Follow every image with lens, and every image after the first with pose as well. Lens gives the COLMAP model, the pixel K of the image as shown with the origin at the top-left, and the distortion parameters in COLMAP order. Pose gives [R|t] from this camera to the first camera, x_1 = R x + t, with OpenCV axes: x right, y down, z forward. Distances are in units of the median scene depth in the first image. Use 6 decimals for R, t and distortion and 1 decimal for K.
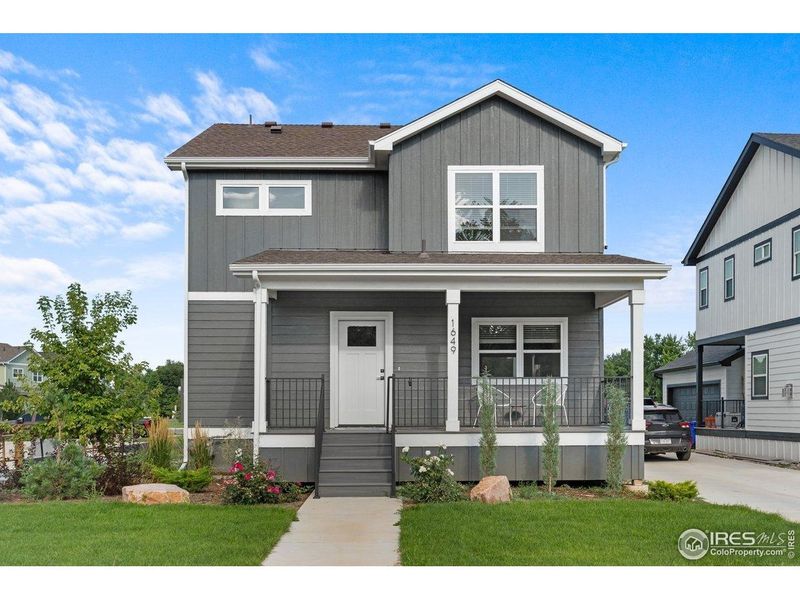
lens RADIAL K [[804.4, 0, 400.0], [0, 804.4, 300.0], [0, 0, 1]] dist [-0.008097, -0.006406]
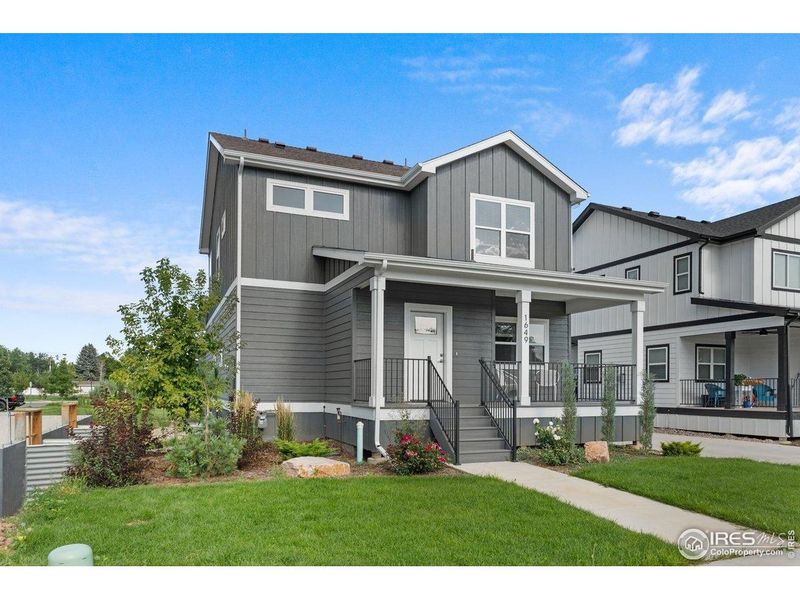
lens RADIAL K [[570.8, 0, 400.7], [0, 570.8, 323.0], [0, 0, 1]] dist [-0.002944, -0.000408]
pose [[0.927966, 0.051200, 0.369130, -0.357403], [-0.058018, 0.998288, 0.007387, 0.034237], [-0.368120, -0.028271, 0.929348, 0.213934]]
